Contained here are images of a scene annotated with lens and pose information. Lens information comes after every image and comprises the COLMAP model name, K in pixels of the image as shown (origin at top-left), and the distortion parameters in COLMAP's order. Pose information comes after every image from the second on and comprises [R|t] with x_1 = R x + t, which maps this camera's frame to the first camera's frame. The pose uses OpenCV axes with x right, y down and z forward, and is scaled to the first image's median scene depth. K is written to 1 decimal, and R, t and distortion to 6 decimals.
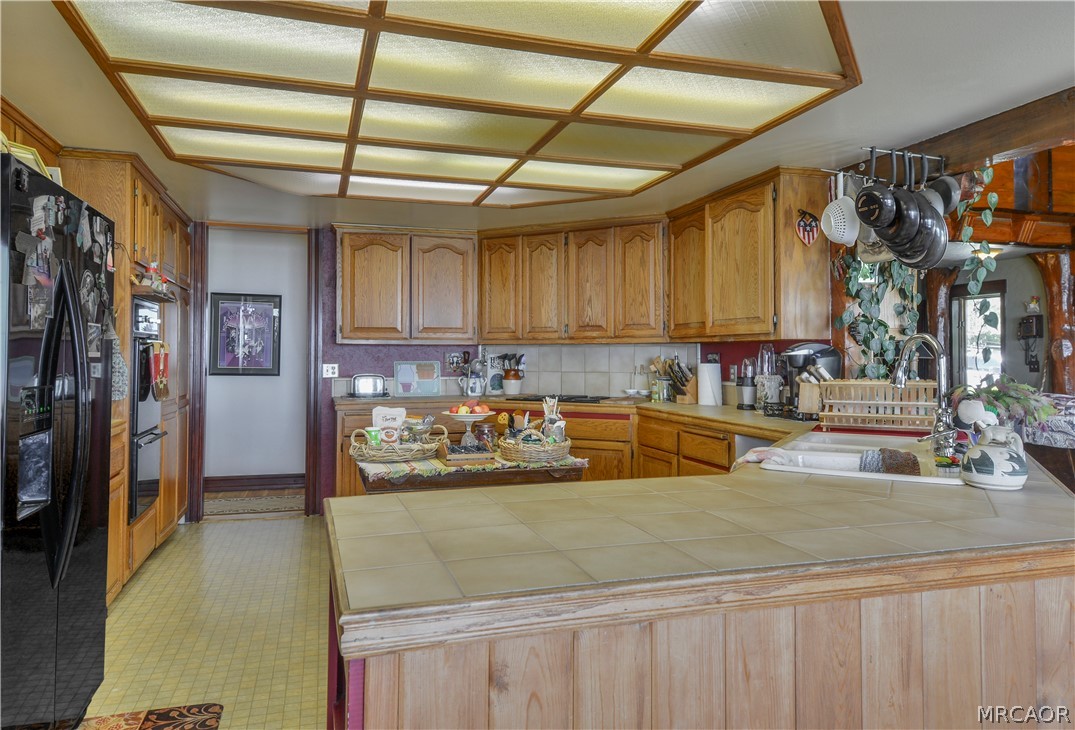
lens RADIAL K [[712.8, 0, 537.3], [0, 712.8, 361.1], [0, 0, 1]] dist [-0.001639, 0.000129]
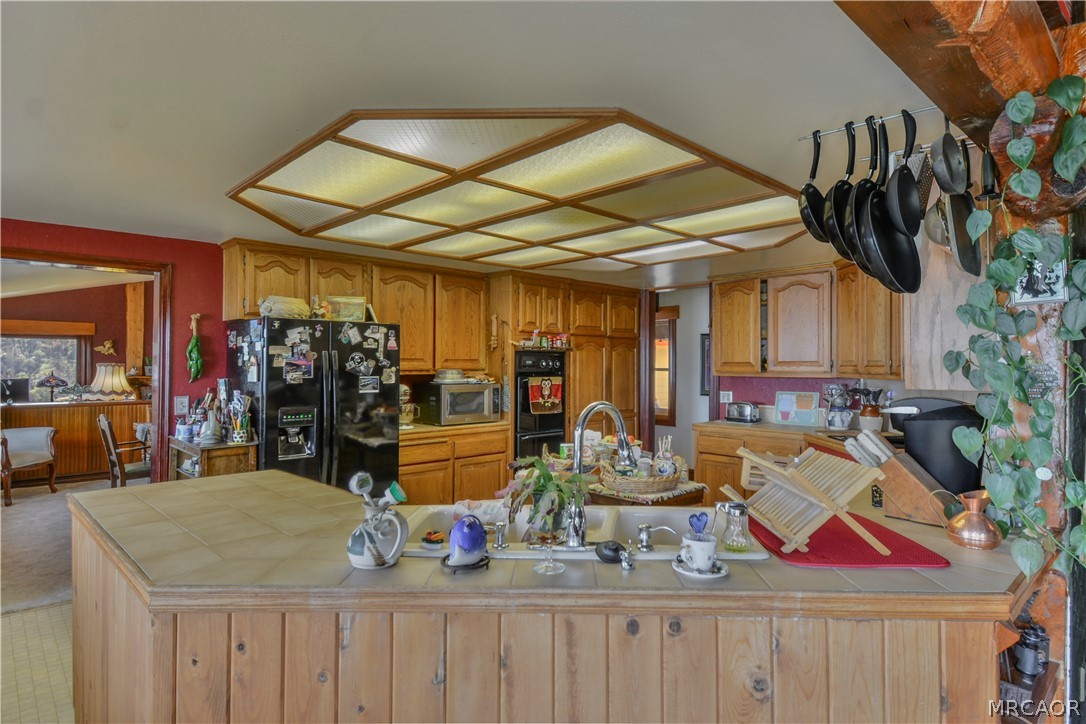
lens RADIAL K [[597.2, 0, 541.9], [0, 597.2, 360.2], [0, 0, 1]] dist [0.001159, 0.000032]
pose [[0.437349, -0.007973, -0.899256, 0.491286], [-0.004675, 0.999927, -0.011139, -0.037118], [0.899280, 0.009076, 0.437280, 0.284036]]
